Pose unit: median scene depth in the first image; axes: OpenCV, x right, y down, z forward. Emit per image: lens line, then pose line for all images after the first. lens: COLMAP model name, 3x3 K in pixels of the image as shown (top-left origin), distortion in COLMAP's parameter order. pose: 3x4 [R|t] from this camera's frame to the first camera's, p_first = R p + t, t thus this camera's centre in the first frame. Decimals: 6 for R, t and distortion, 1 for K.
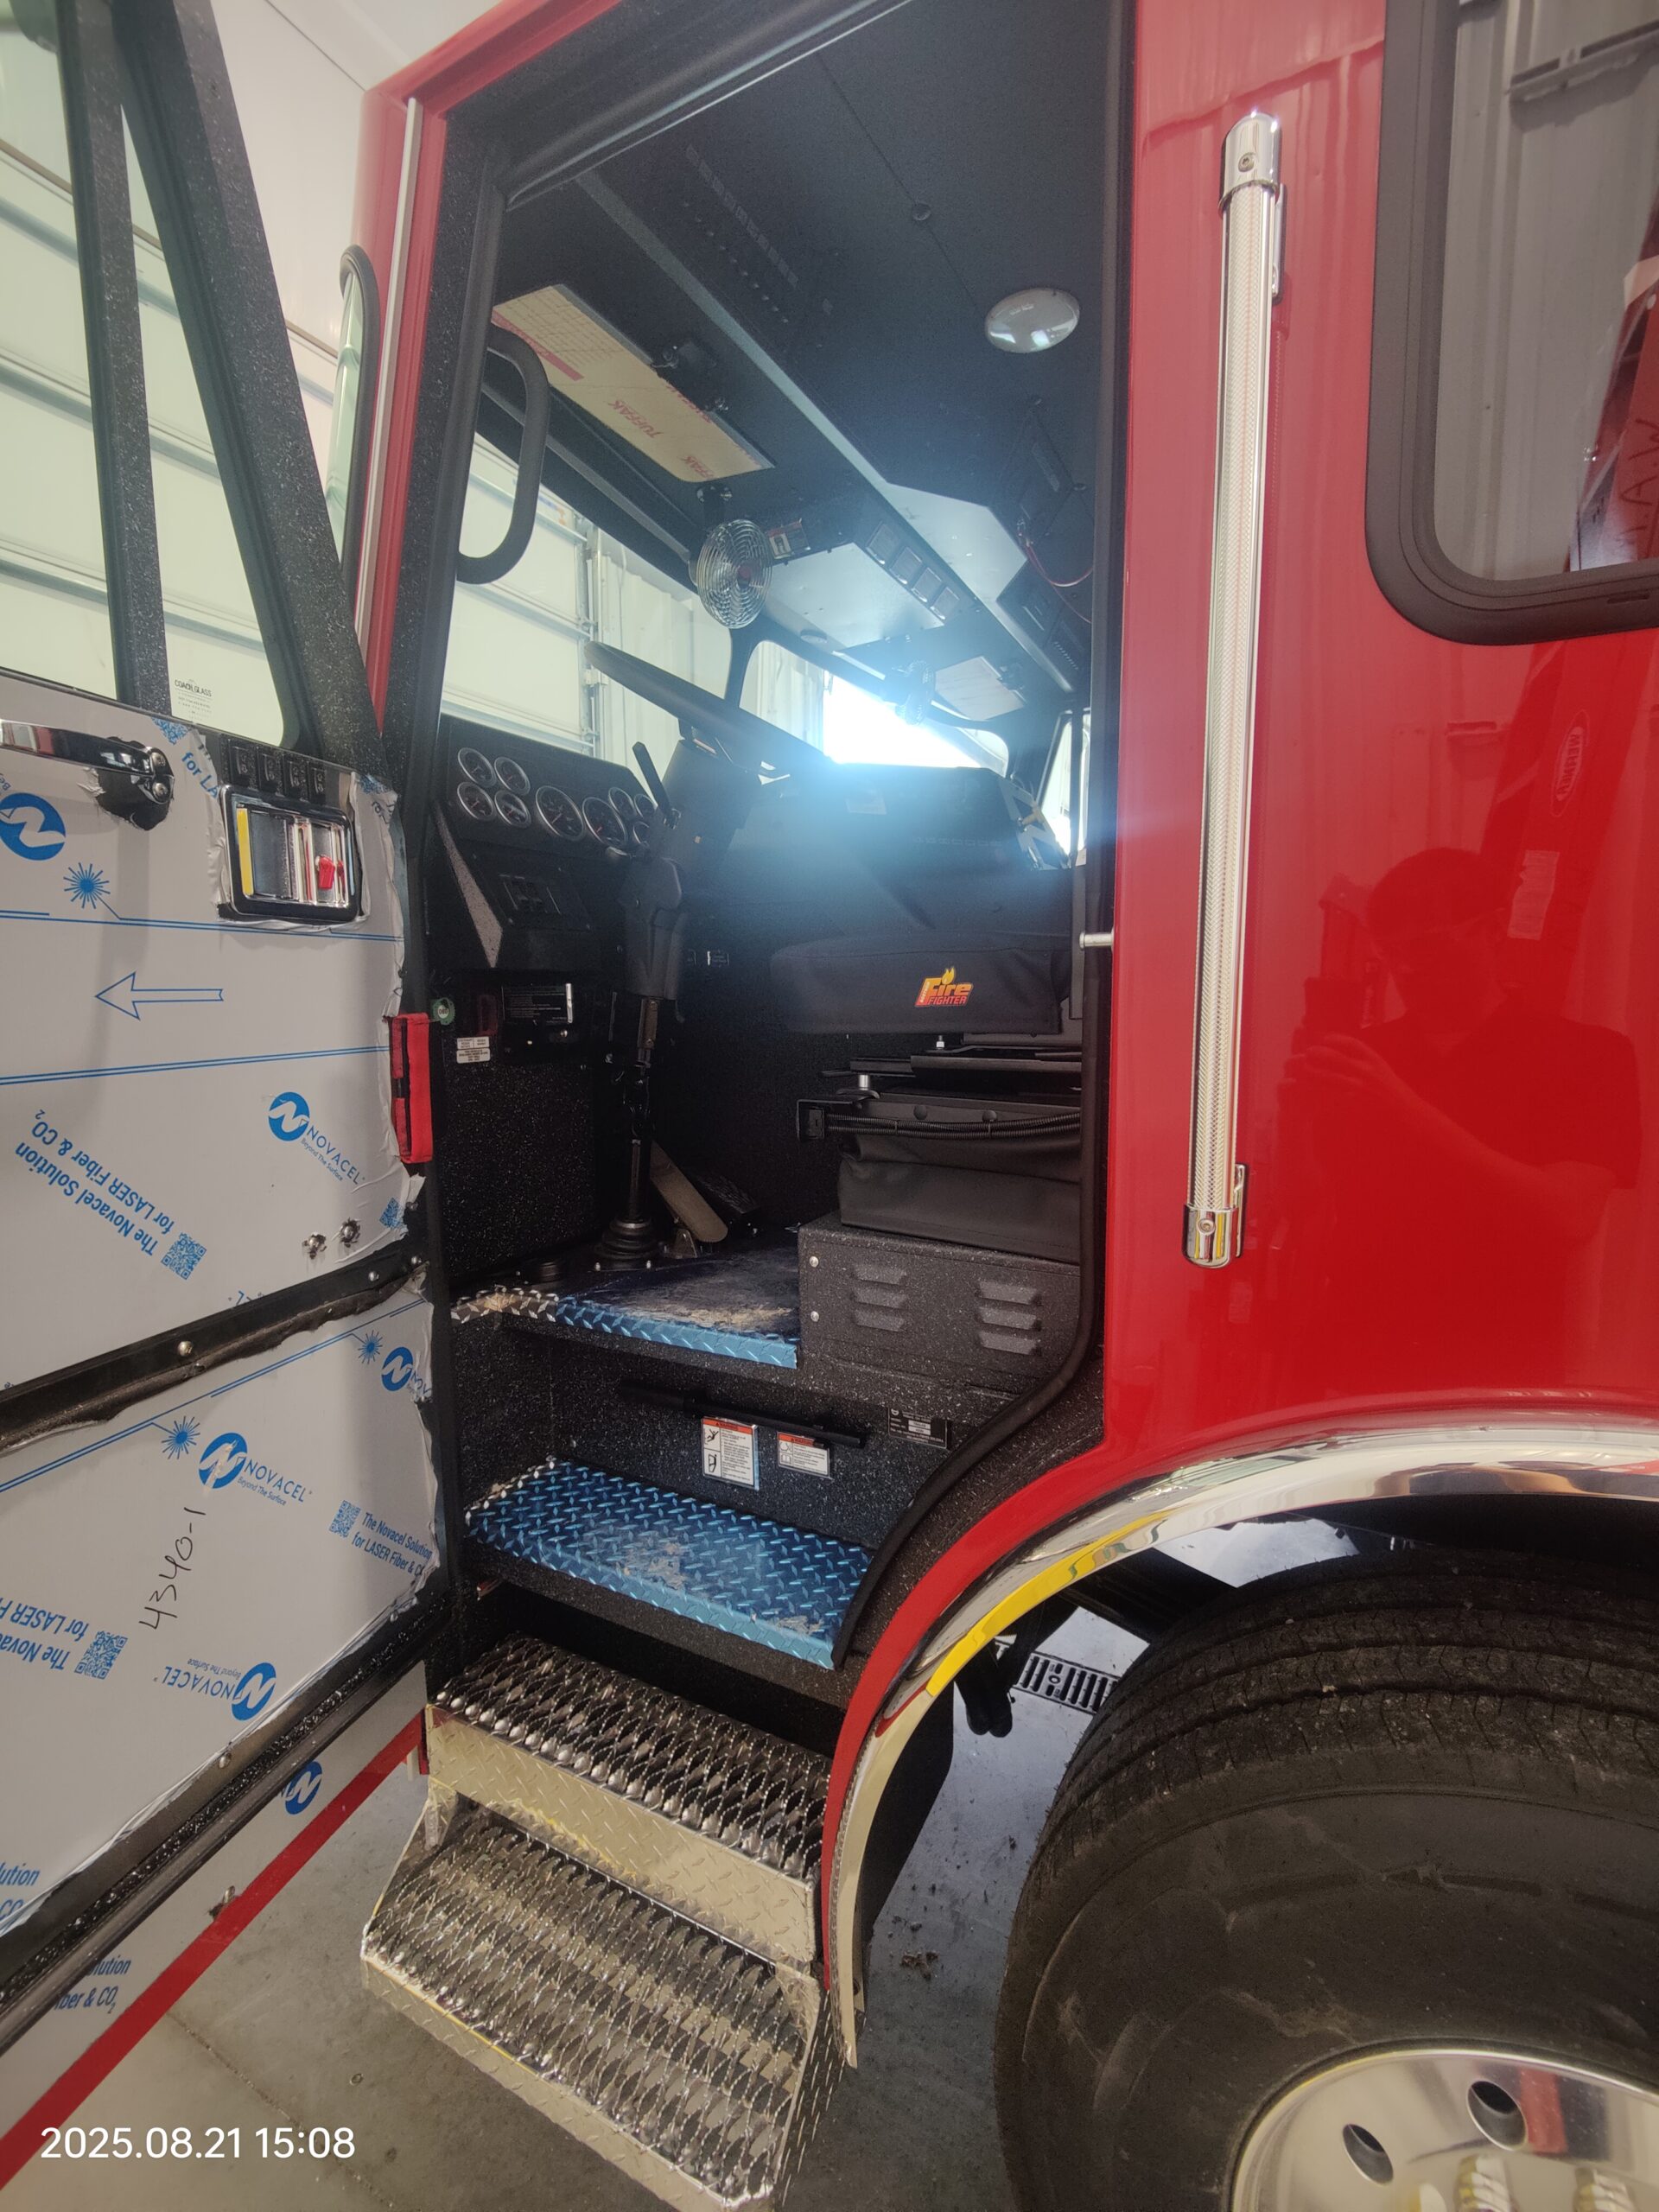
lens RADIAL K [[952.8, 0, 829.5], [0, 952.8, 1106.0], [0, 0, 1]] dist [-0.001009, -0.000802]
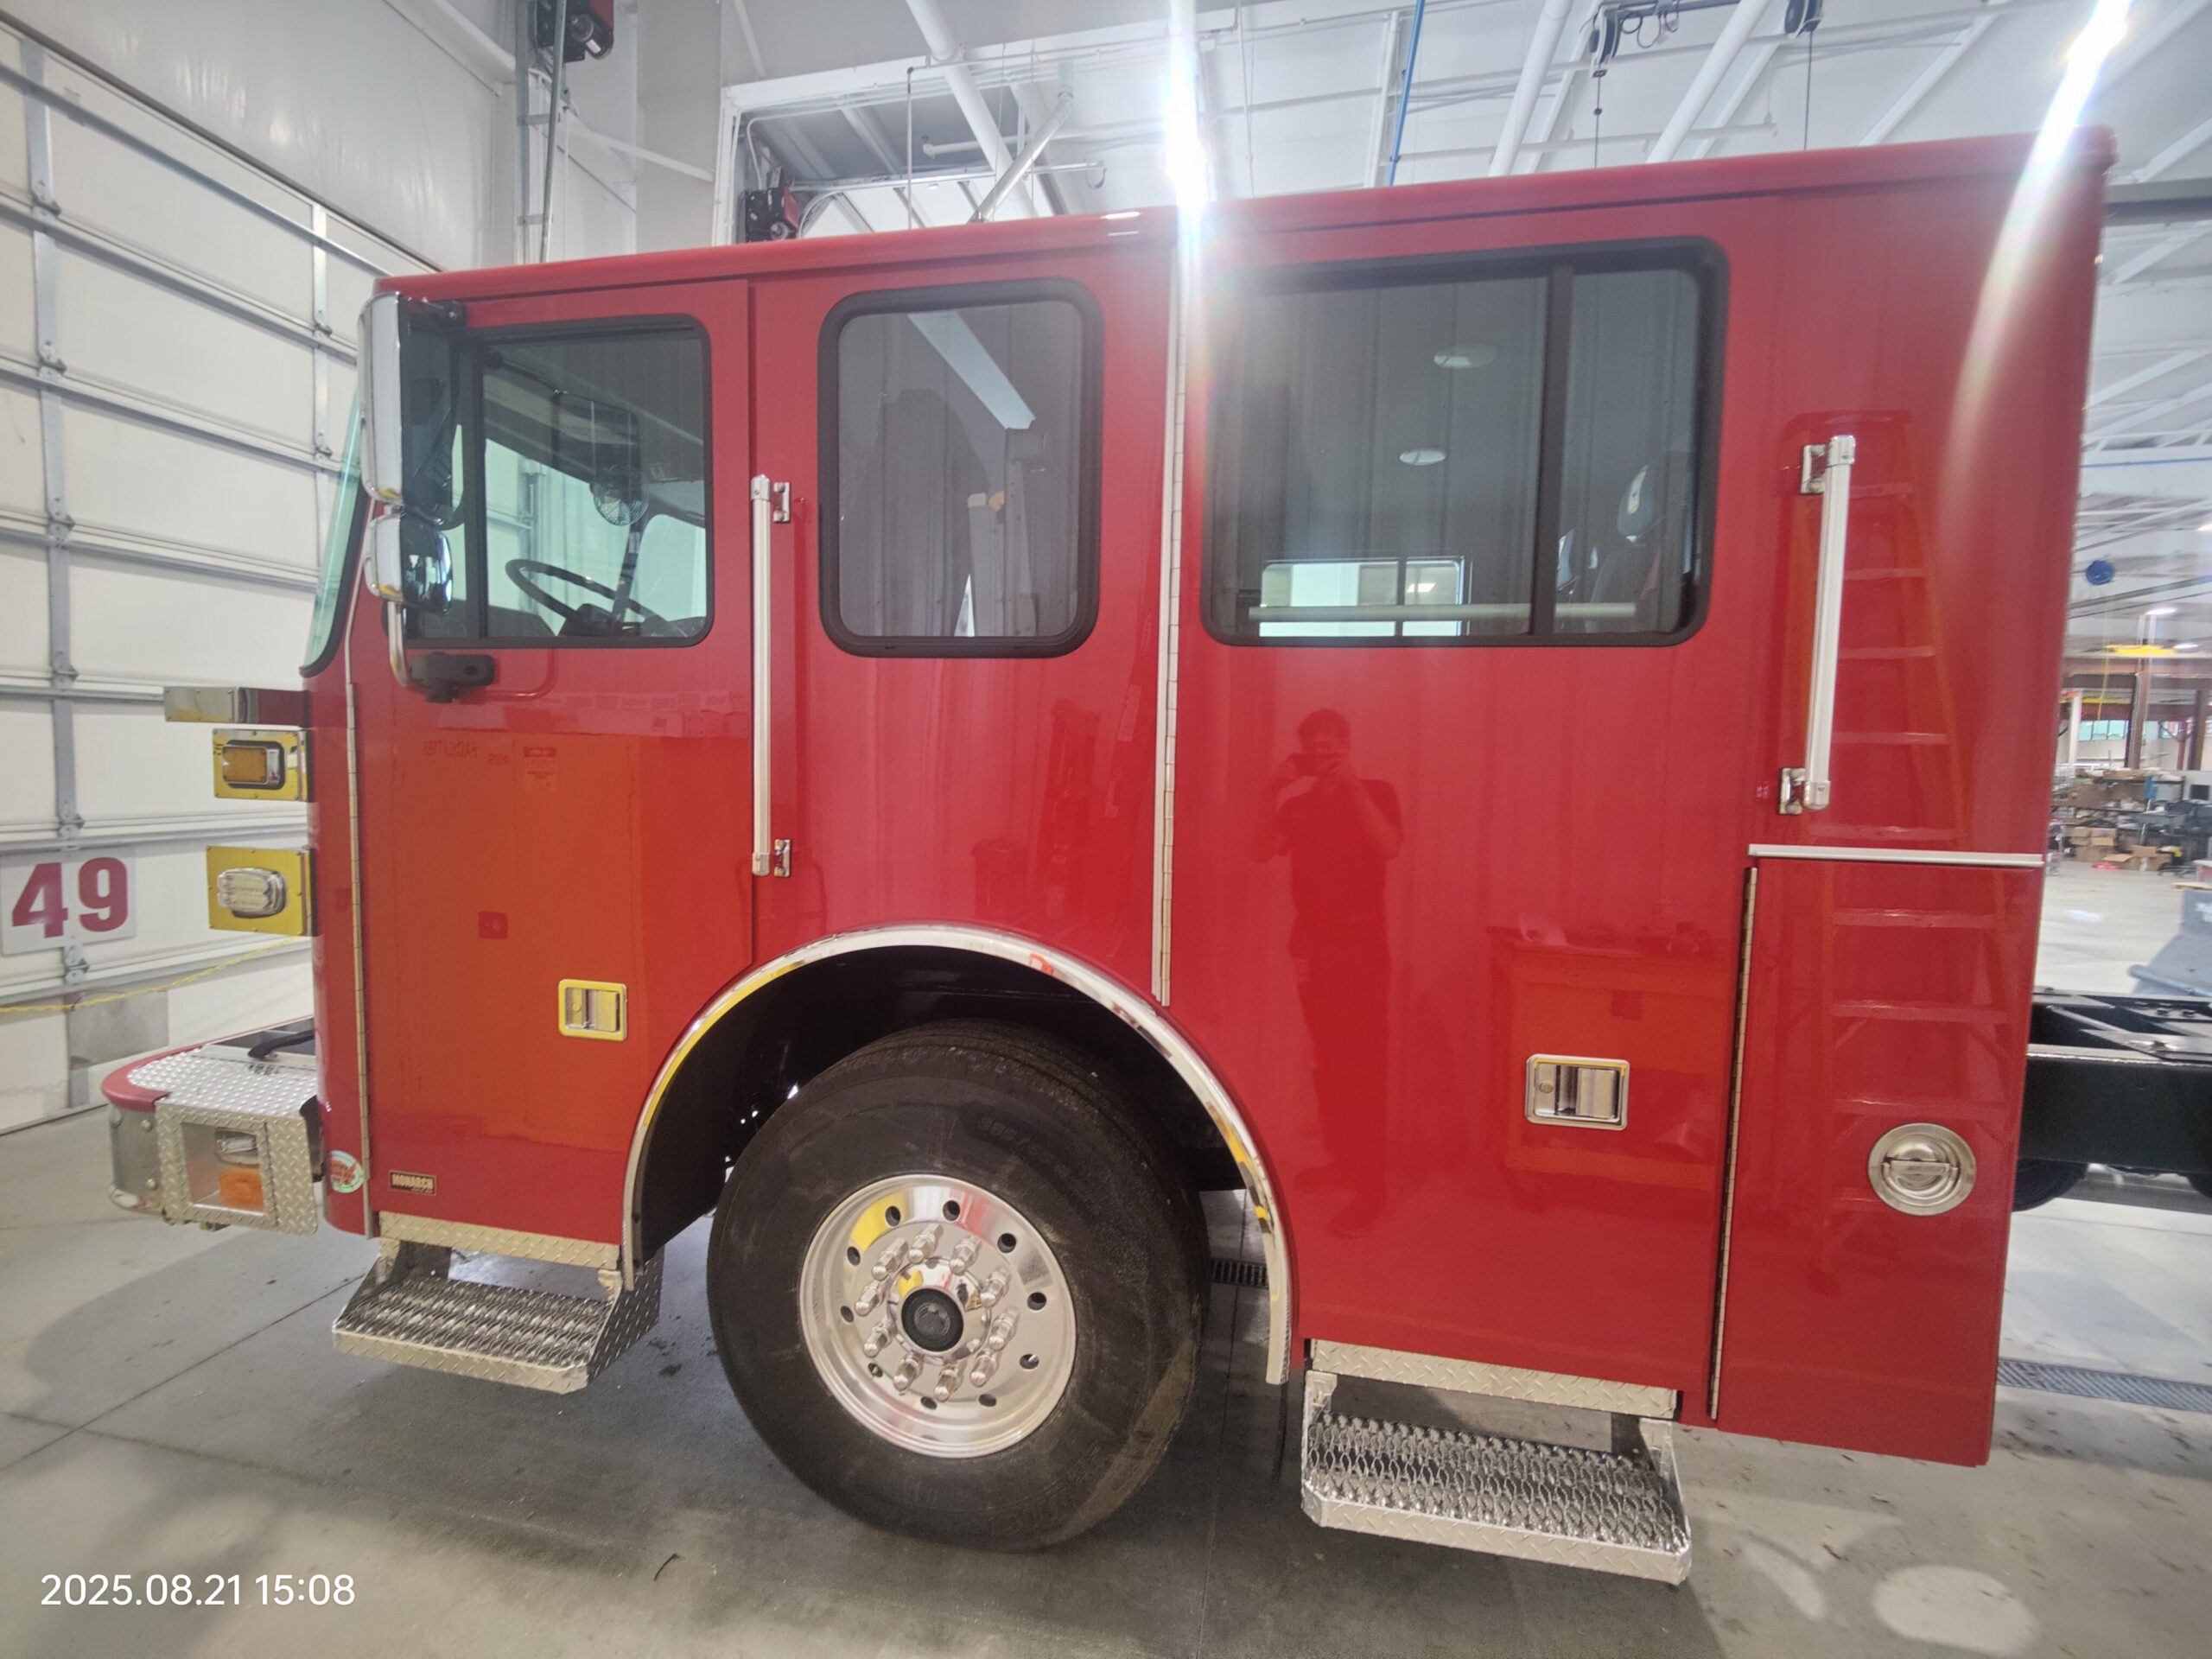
lens RADIAL K [[952.8, 0, 1106.0], [0, 952.8, 829.5], [0, 0, 1]] dist [-0.001009, -0.000802]
pose [[0.956491, 0.002874, 0.291748, 0.319810], [0.012410, 0.998646, -0.050525, 0.107848], [-0.291498, 0.051947, 0.955160, -1.044573]]
